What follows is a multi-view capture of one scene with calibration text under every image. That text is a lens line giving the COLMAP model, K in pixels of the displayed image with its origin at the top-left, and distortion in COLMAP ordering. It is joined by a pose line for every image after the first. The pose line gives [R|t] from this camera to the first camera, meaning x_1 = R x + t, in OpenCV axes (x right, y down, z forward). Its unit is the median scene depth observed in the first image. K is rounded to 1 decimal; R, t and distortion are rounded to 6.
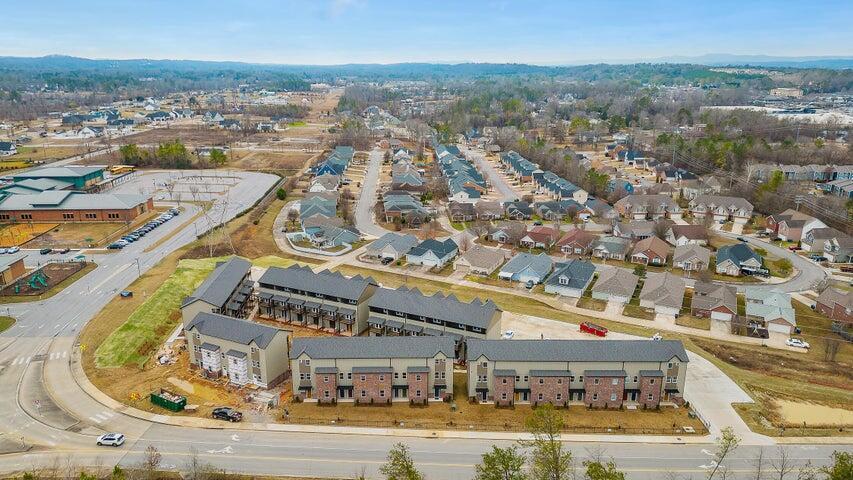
lens RADIAL K [[593.5, 0, 427.7], [0, 593.5, 240.8], [0, 0, 1]] dist [0.071073, -0.046611]
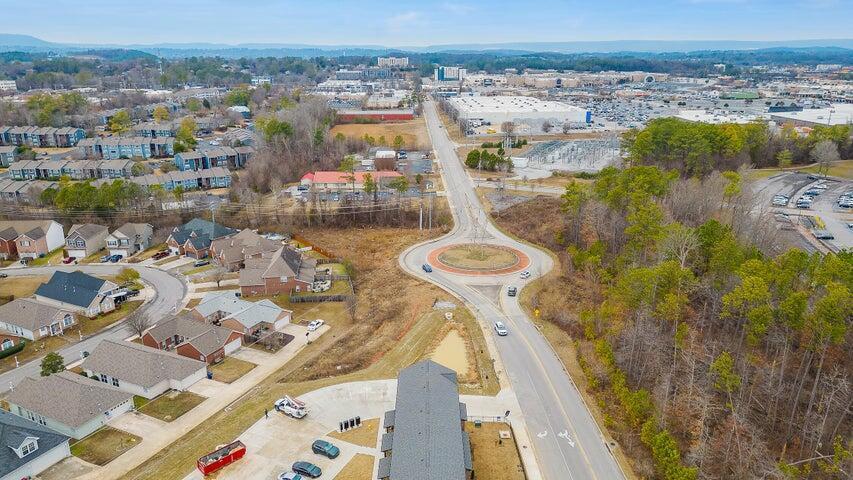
lens RADIAL K [[593.5, 0, 425.5], [0, 593.5, 243.2], [0, 0, 1]] dist [0.071073, -0.046611]
pose [[0.009310, -0.304559, 0.952448, -0.180607], [0.283338, 0.914256, 0.289577, -0.132084], [-0.958975, 0.267169, 0.094805, 0.582166]]
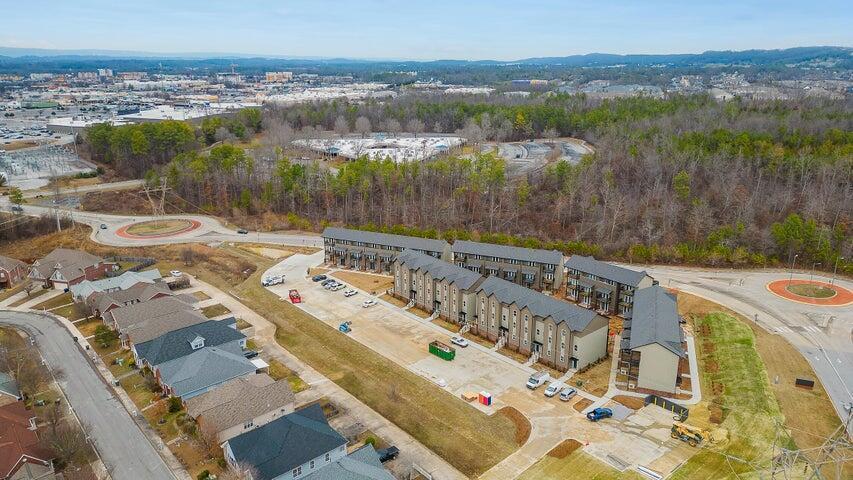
lens RADIAL K [[593.5, 0, 432.8], [0, 593.5, 239.5], [0, 0, 1]] dist [0.071073, -0.046611]
pose [[-0.920627, -0.114781, 0.373192, -0.300542], [0.107627, 0.844179, 0.525147, -0.414848], [-0.375317, 0.523629, -0.764820, 1.417255]]
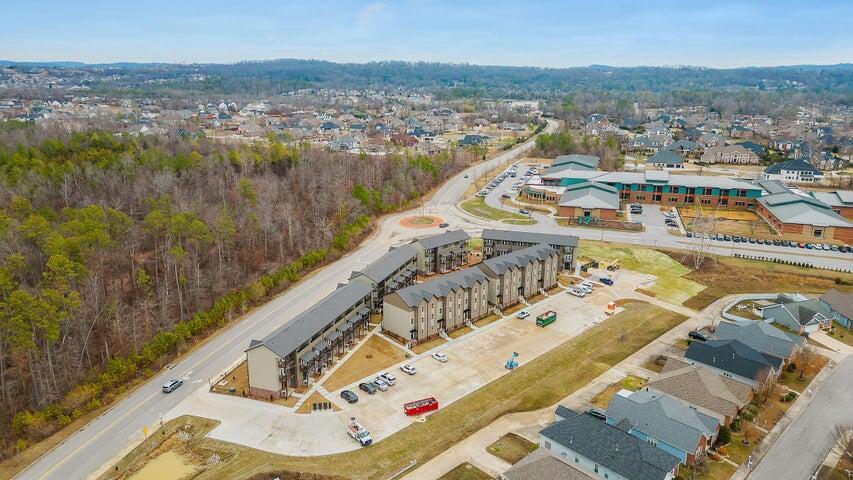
lens RADIAL K [[593.5, 0, 426.8], [0, 593.5, 240.3], [0, 0, 1]] dist [0.071073, -0.046611]
pose [[-0.346675, 0.243858, -0.905732, 0.777260], [-0.274885, 0.896805, 0.346669, -0.267794], [0.896802, 0.369154, -0.243867, 0.932464]]
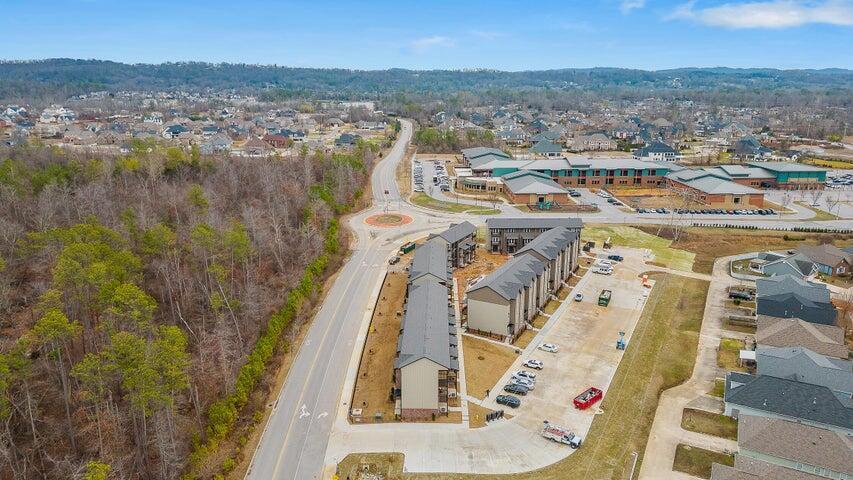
lens RADIAL K [[593.5, 0, 427.4], [0, 593.5, 241.7], [0, 0, 1]] dist [0.071073, -0.046611]
pose [[-0.031203, 0.259282, -0.965297, 0.795966], [-0.283320, 0.923862, 0.257310, -0.140101], [0.958518, 0.281516, 0.044633, 0.602343]]
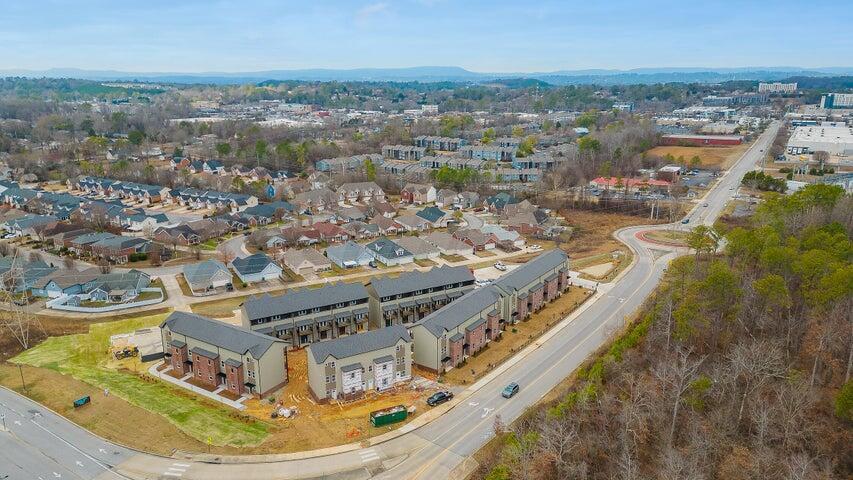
lens RADIAL K [[593.5, 0, 425.4], [0, 593.5, 242.9], [0, 0, 1]] dist [0.071073, -0.046611]
pose [[0.578306, -0.220466, 0.785466, -0.688240], [0.236163, 0.966811, 0.097489, -0.059008], [-0.780890, 0.129120, 0.611179, 0.191956]]
